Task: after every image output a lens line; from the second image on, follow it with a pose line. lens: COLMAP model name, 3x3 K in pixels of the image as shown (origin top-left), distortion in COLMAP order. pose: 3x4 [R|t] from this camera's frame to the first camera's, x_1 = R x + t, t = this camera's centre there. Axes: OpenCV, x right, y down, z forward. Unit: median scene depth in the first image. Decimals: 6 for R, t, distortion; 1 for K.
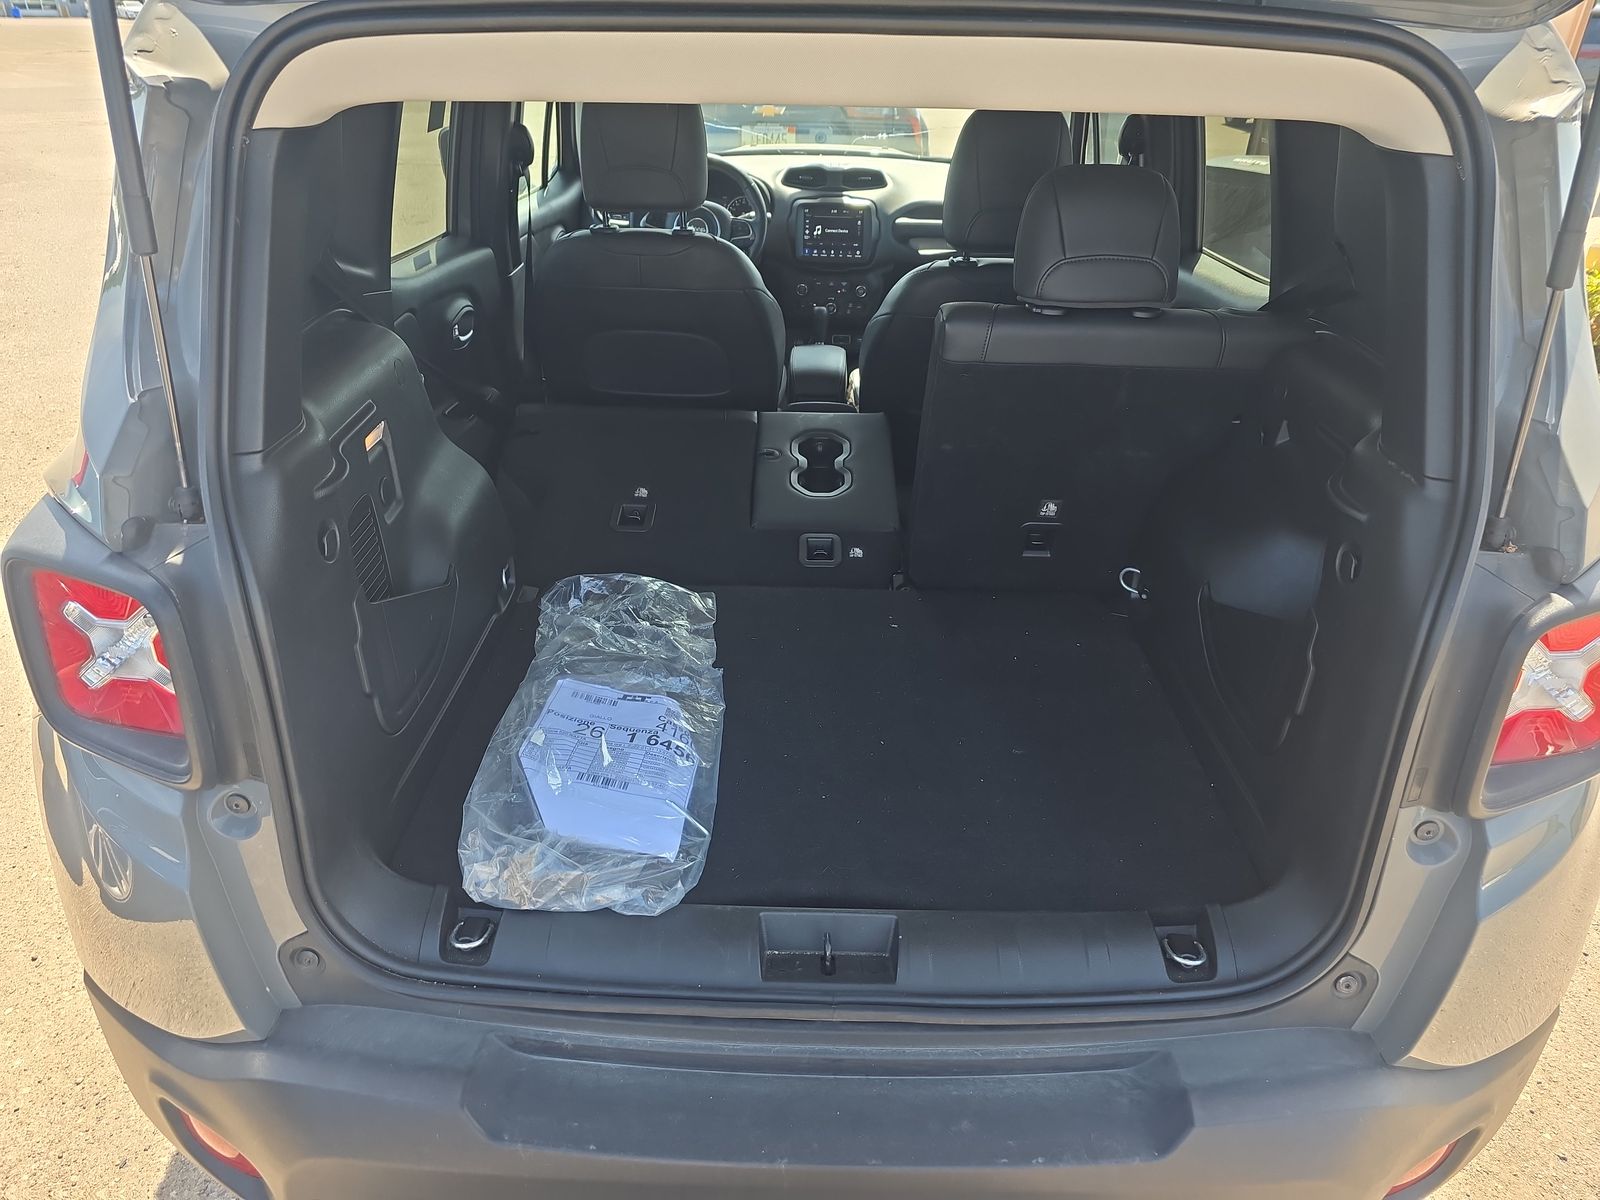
lens RADIAL K [[1065.9, 0, 799.8], [0, 1065.9, 602.7], [0, 0, 1]] dist [0.003535, -0.004267]
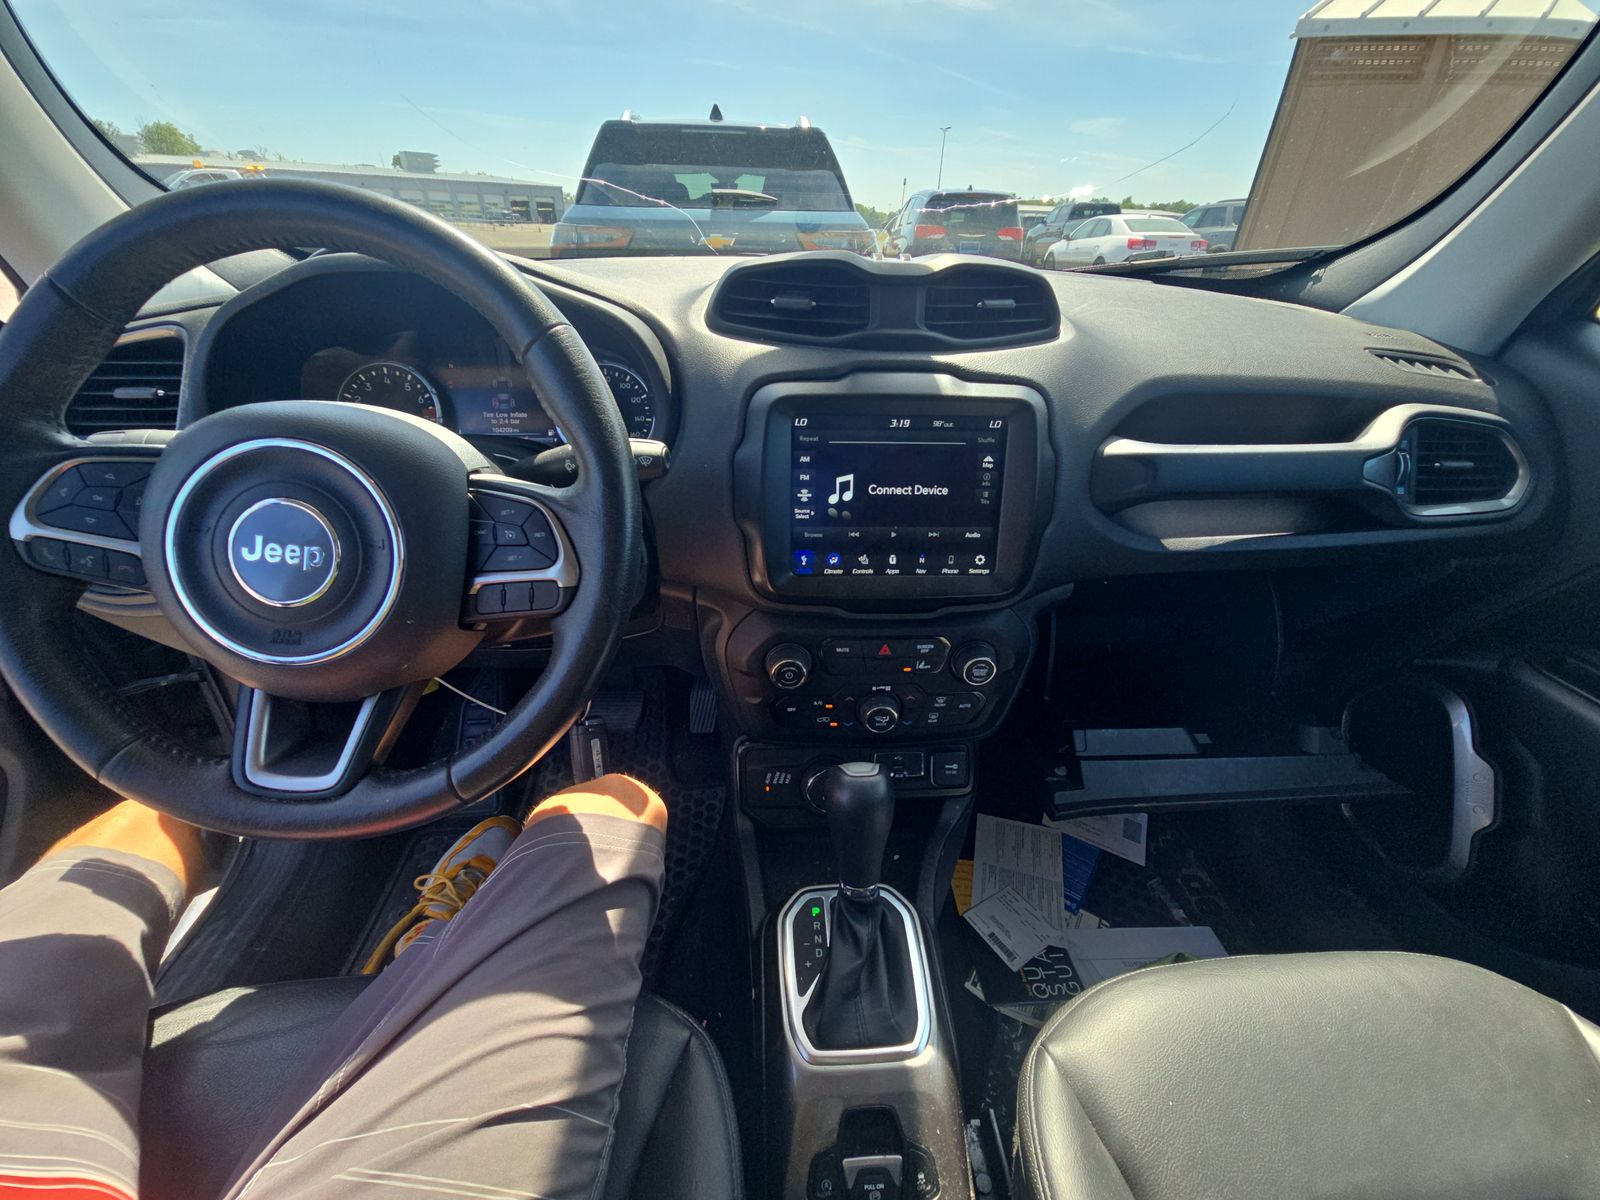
lens RADIAL K [[642.4, 0, 800.3], [0, 642.4, 603.2], [0, 0, 1]] dist [-0.001431, -0.000047]
pose [[0.993419, -0.050635, 0.102737, -0.013329], [0.046969, 0.998181, 0.037797, -0.325864], [-0.104464, -0.032723, 0.993990, 0.829347]]
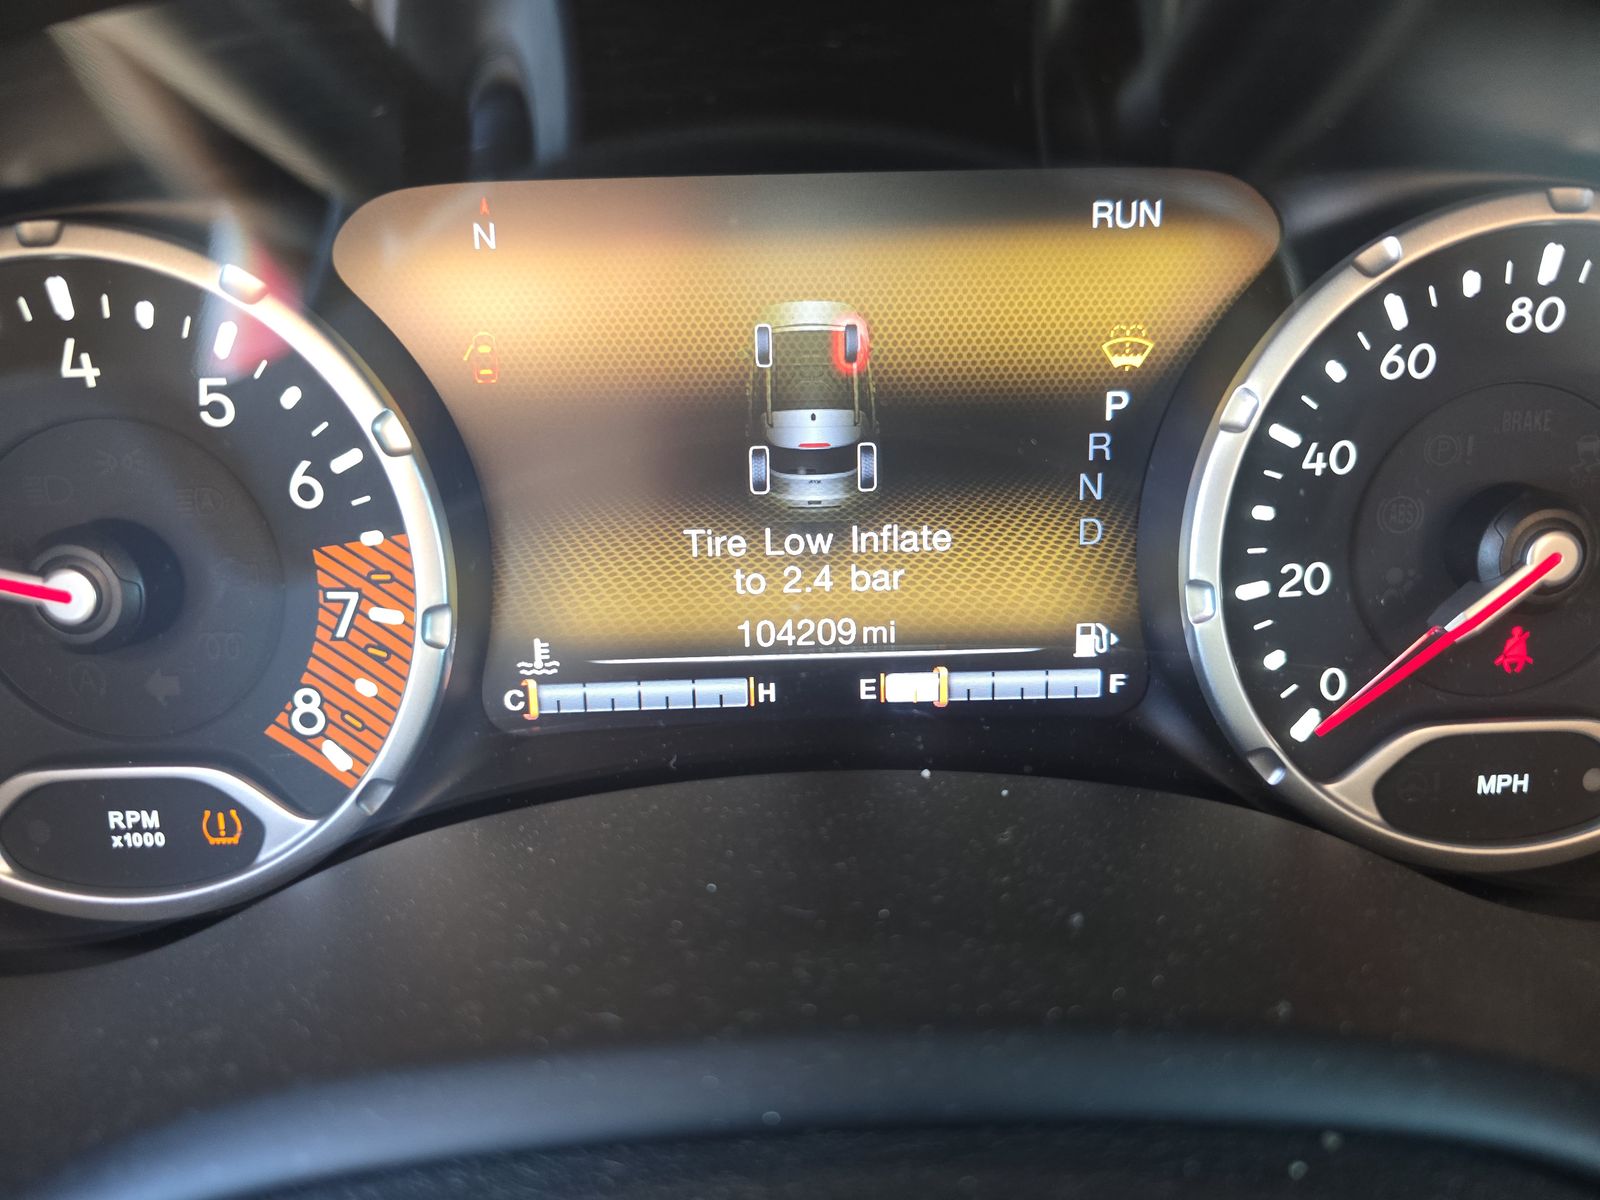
lens RADIAL K [[1085.2, 0, 801.9], [0, 1085.2, 594.5], [0, 0, 1]] dist [-0.035223, 0.000925]
pose [[0.995439, -0.064865, 0.069959, -0.095004], [0.058753, 0.994548, 0.086149, -0.390441], [-0.075166, -0.081646, 0.993823, 1.006365]]
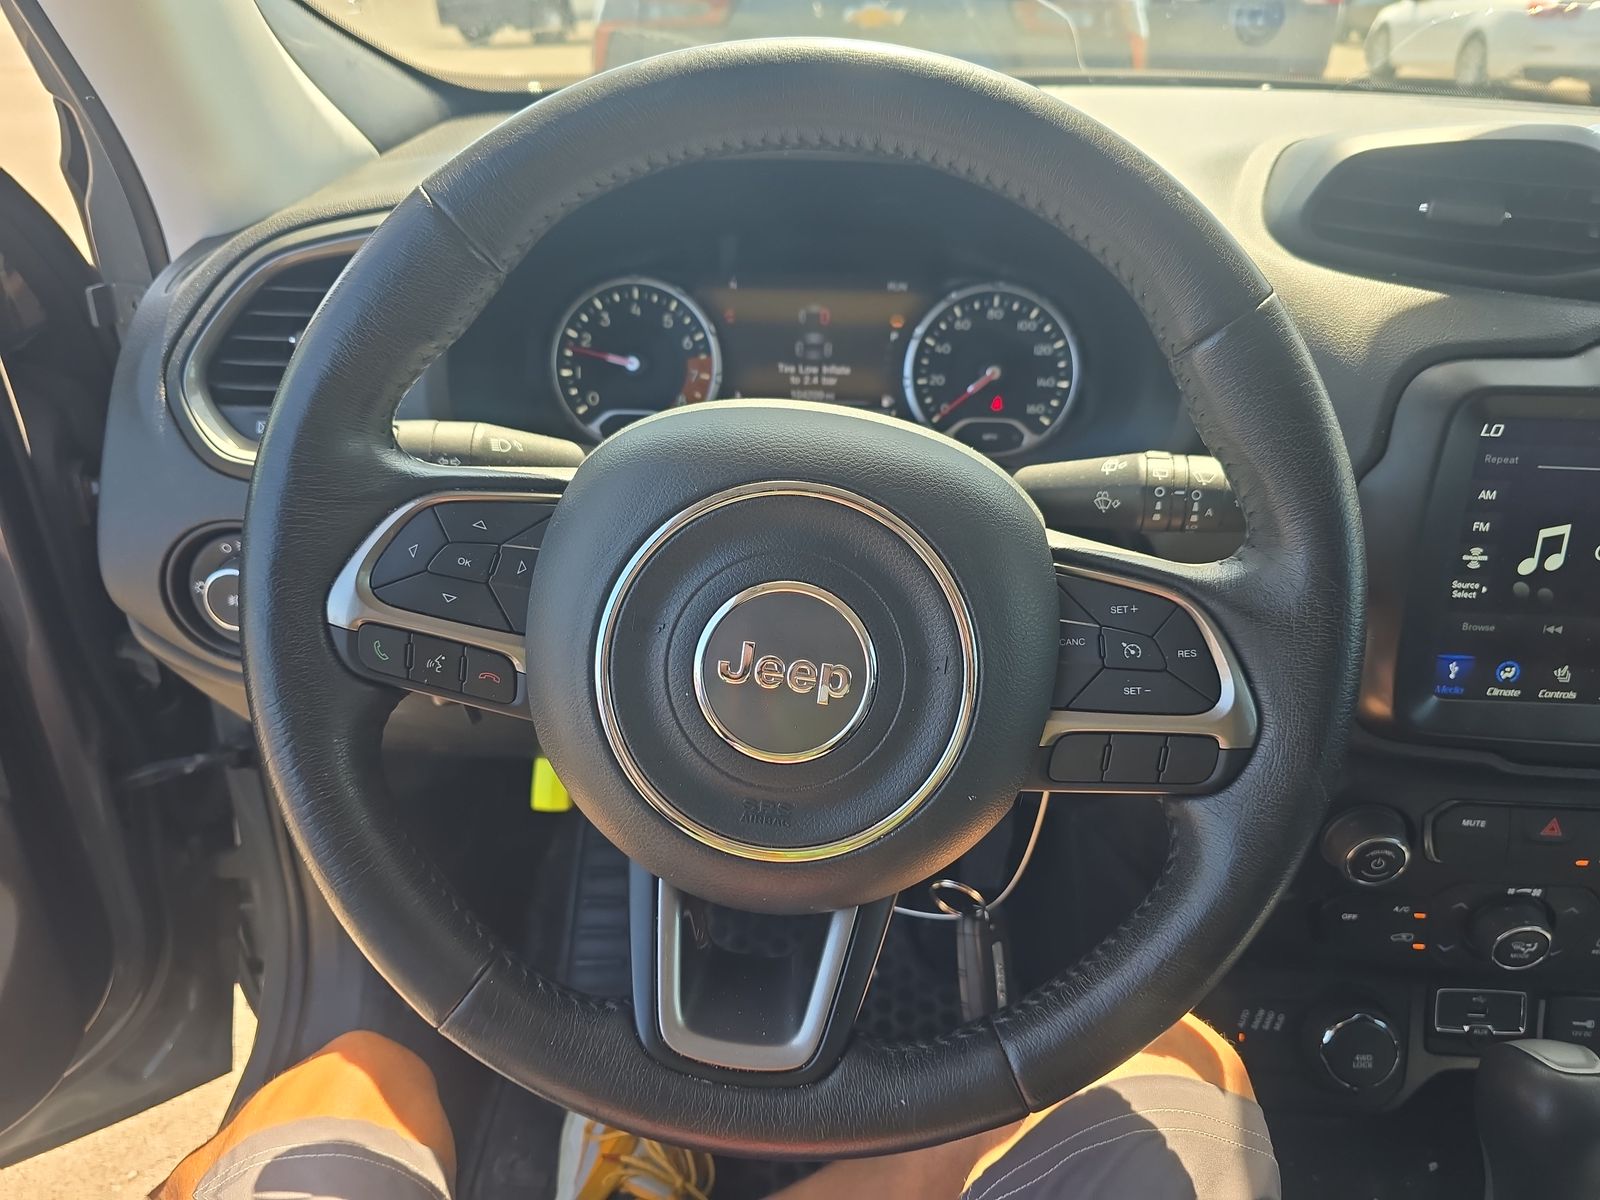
lens RADIAL K [[1065.9, 0, 799.3], [0, 1065.9, 600.6], [0, 0, 1]] dist [0.003535, -0.004267]
pose [[0.999870, -0.002105, 0.015966, -0.096416], [0.001625, 0.999549, 0.029985, -0.346652], [-0.016022, -0.029955, 0.999423, 0.843166]]
